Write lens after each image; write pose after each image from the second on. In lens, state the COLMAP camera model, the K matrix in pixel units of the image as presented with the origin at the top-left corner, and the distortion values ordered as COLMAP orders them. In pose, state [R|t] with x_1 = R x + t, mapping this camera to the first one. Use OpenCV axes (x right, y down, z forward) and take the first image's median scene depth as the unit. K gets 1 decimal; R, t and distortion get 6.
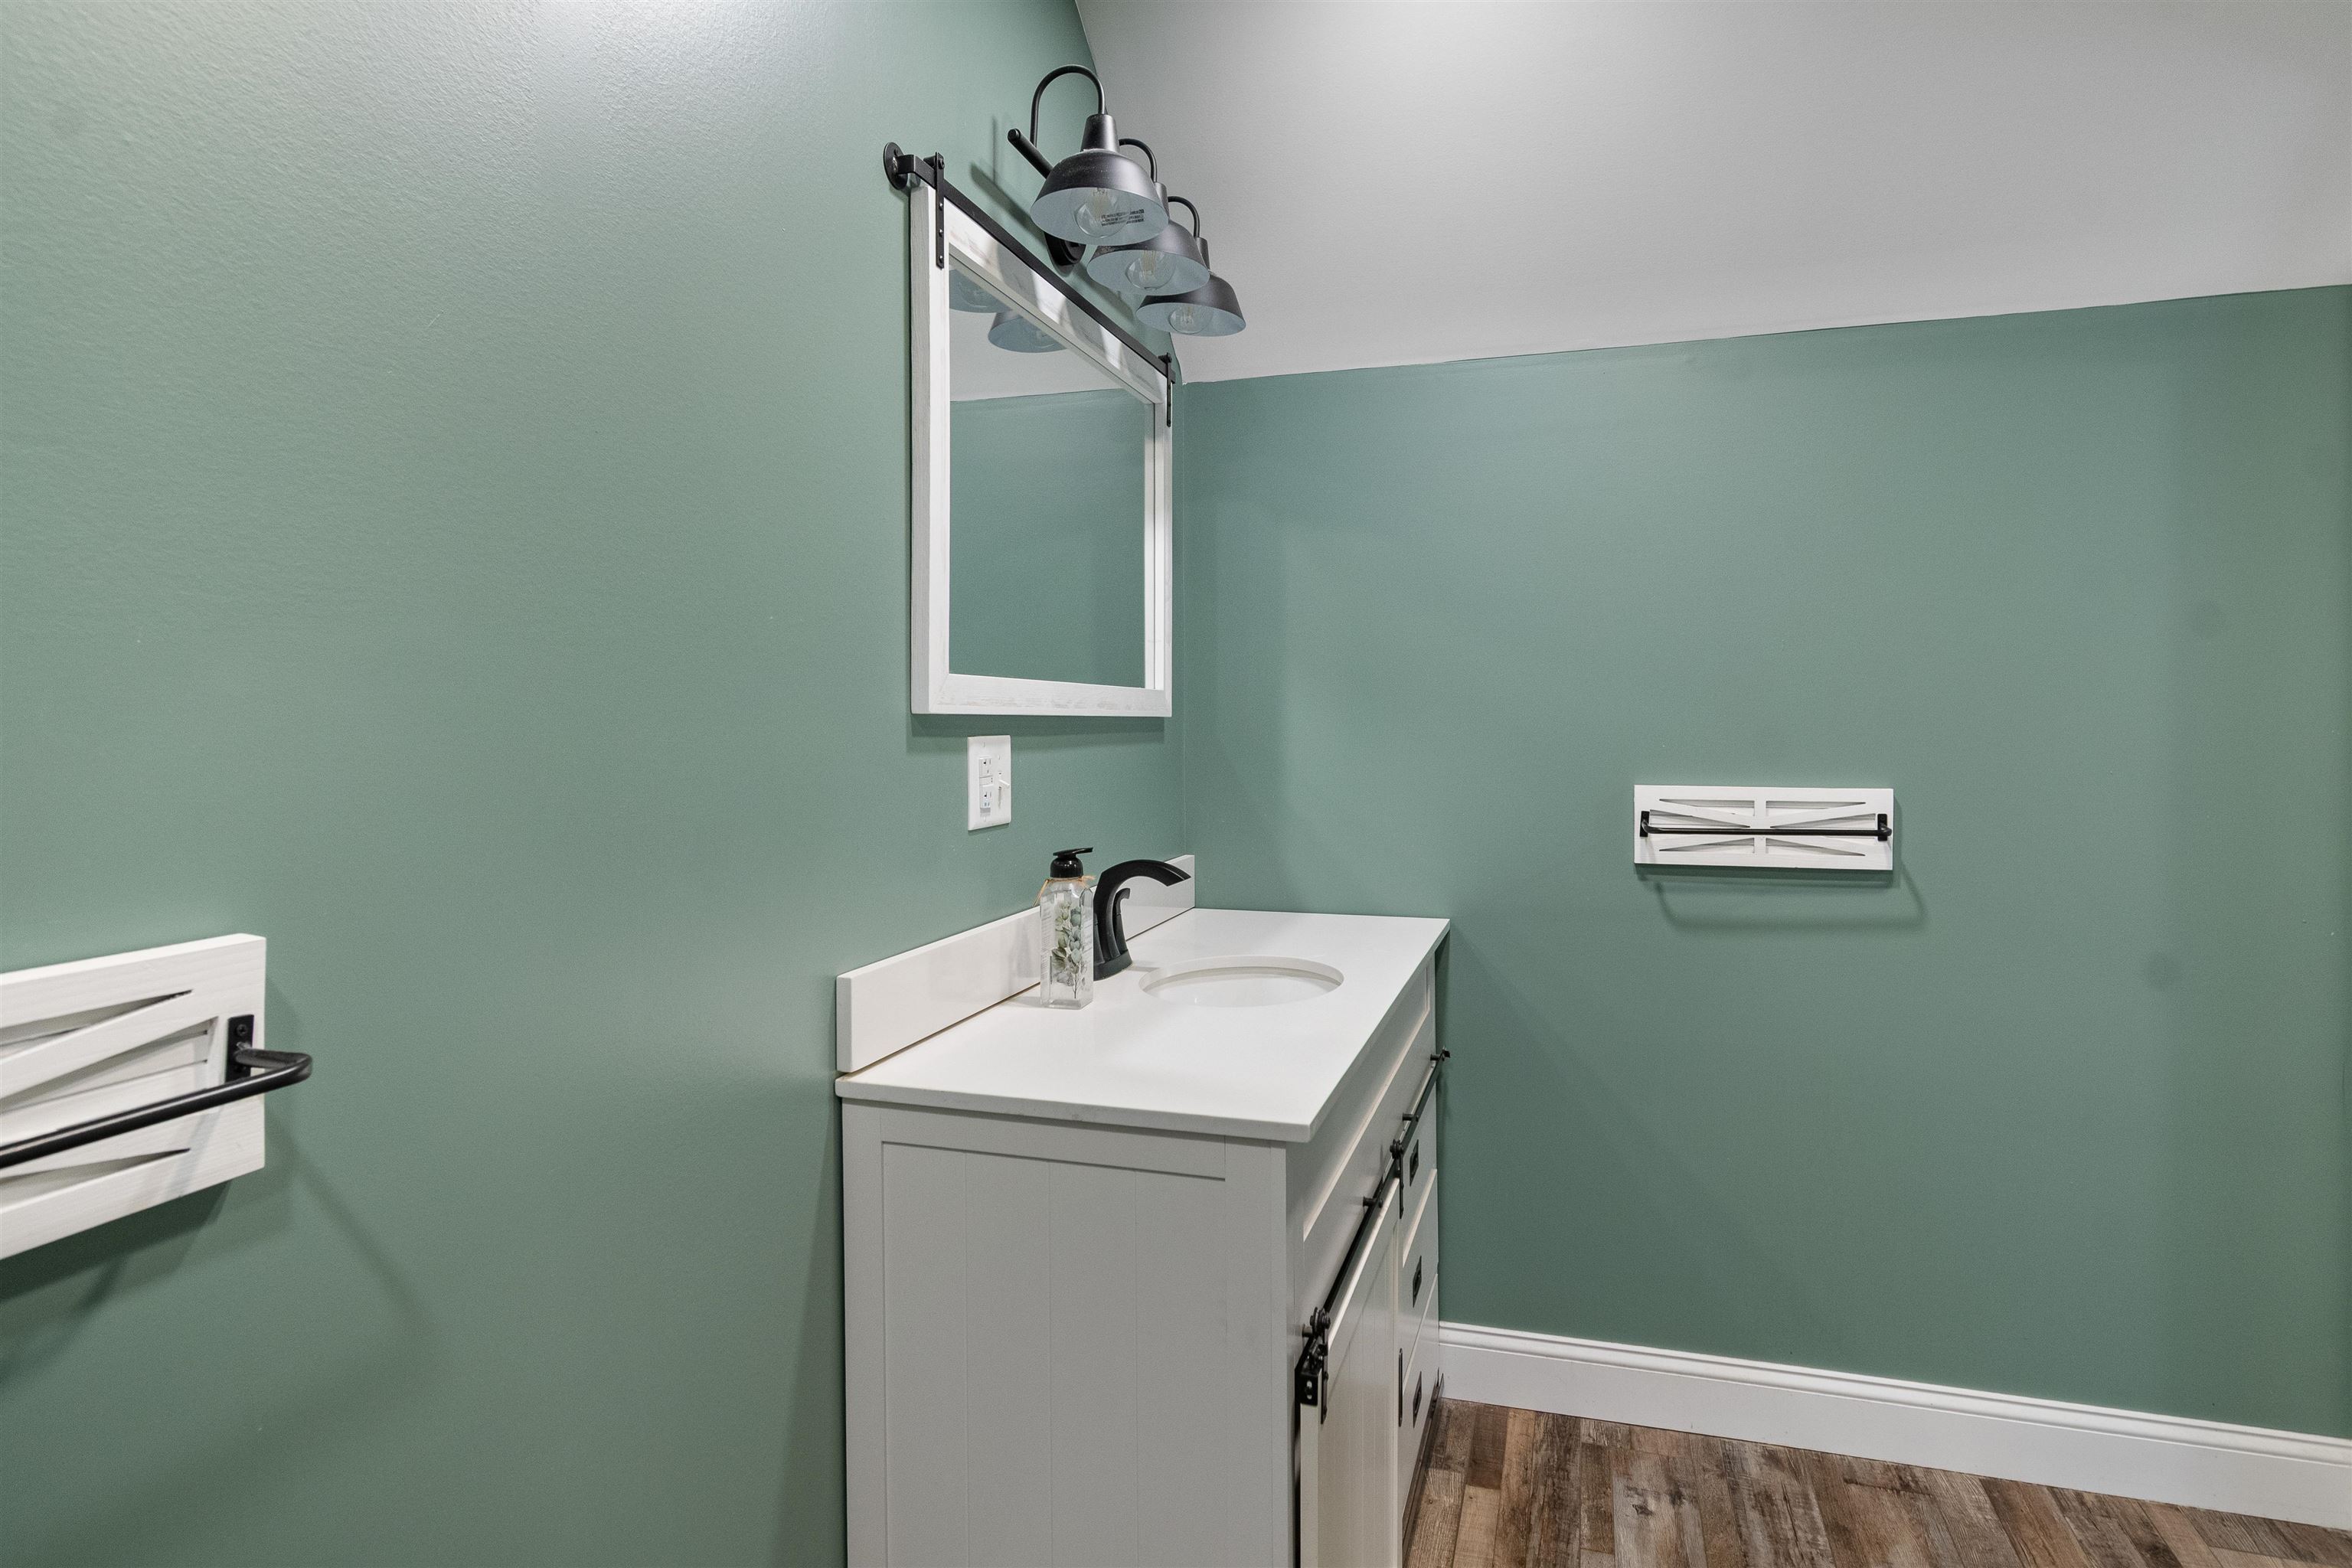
lens RADIAL K [[1281.8, 0, 1182.6], [0, 1281.8, 733.6], [0, 0, 1]] dist [0.007001, -0.004904]
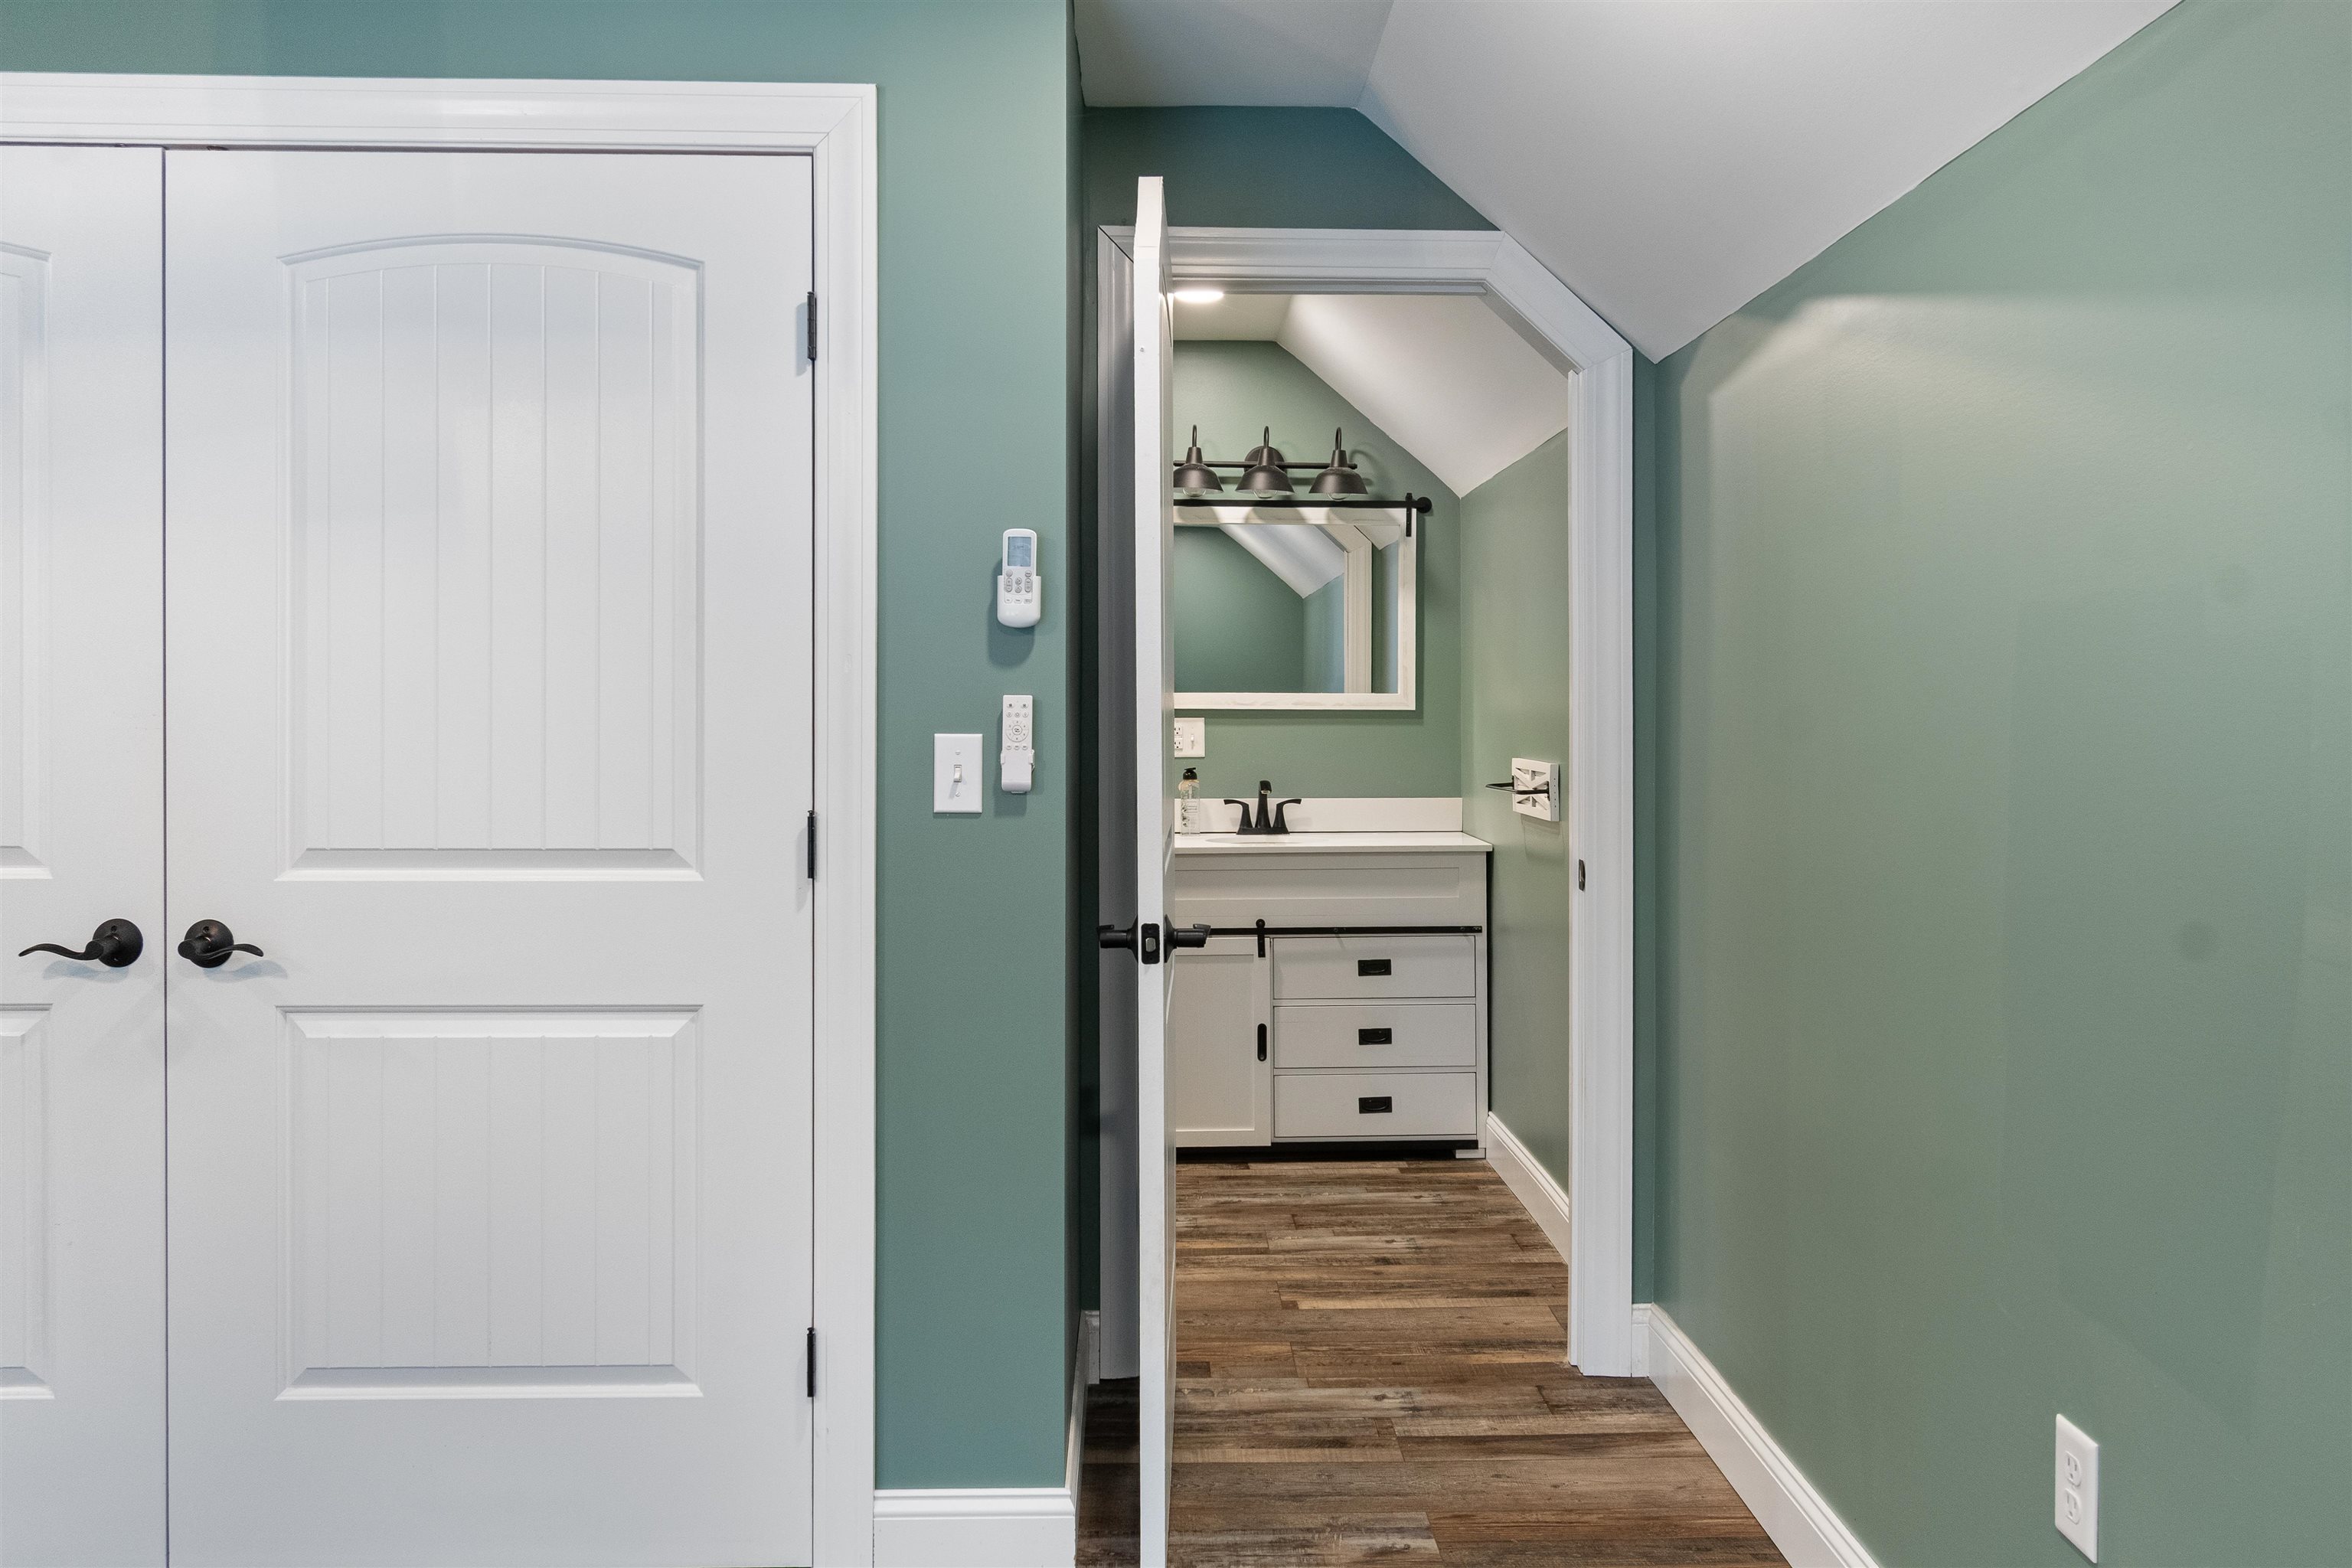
lens RADIAL K [[1695.9, 0, 1218.2], [0, 1695.9, 719.3], [0, 0, 1]] dist [0.008842, -0.010298]
pose [[0.341335, 0.014754, -0.939826, 2.233777], [-0.014039, 0.999845, 0.010597, -0.023674], [0.939837, 0.009578, 0.341489, 0.014498]]
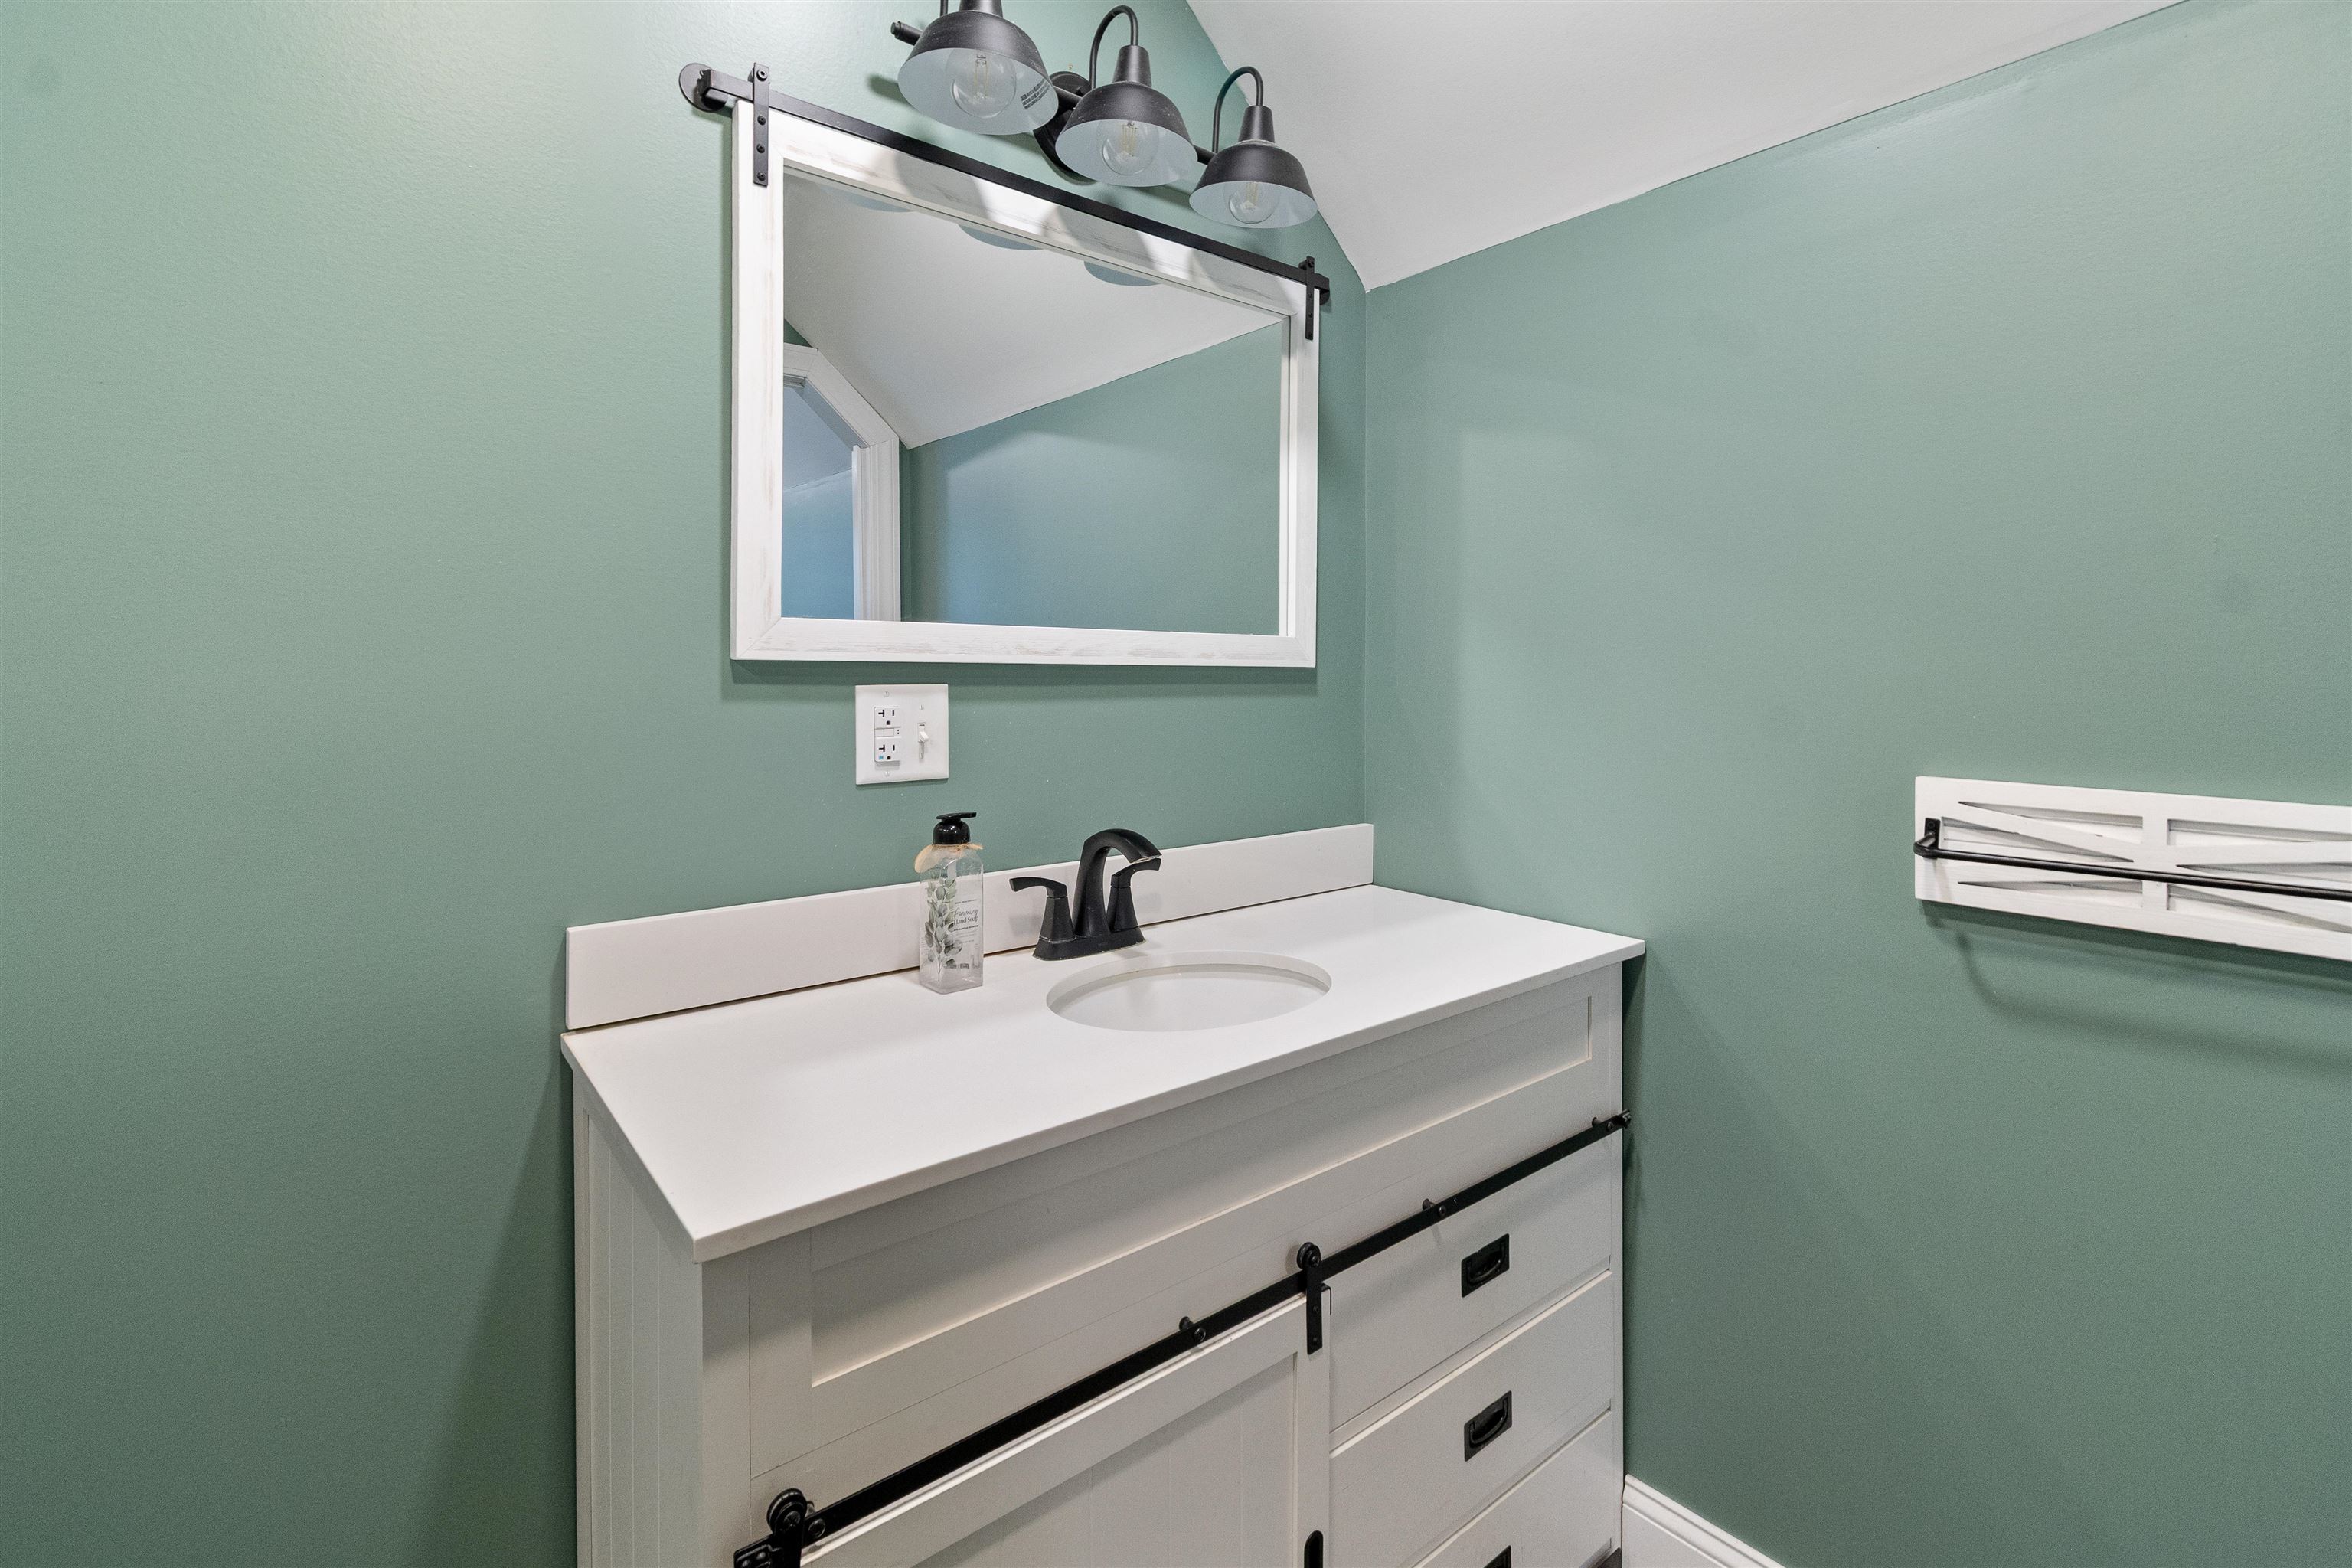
lens RADIAL K [[1050.0, 0, 1174.2], [0, 1050.0, 683.0], [0, 0, 1]] dist [0.005527, -0.002478]
pose [[0.827689, 0.010788, -0.561084, 0.364543], [-0.011975, 0.999927, 0.001561, -0.002345], [0.561060, 0.005427, 0.827758, 0.388420]]
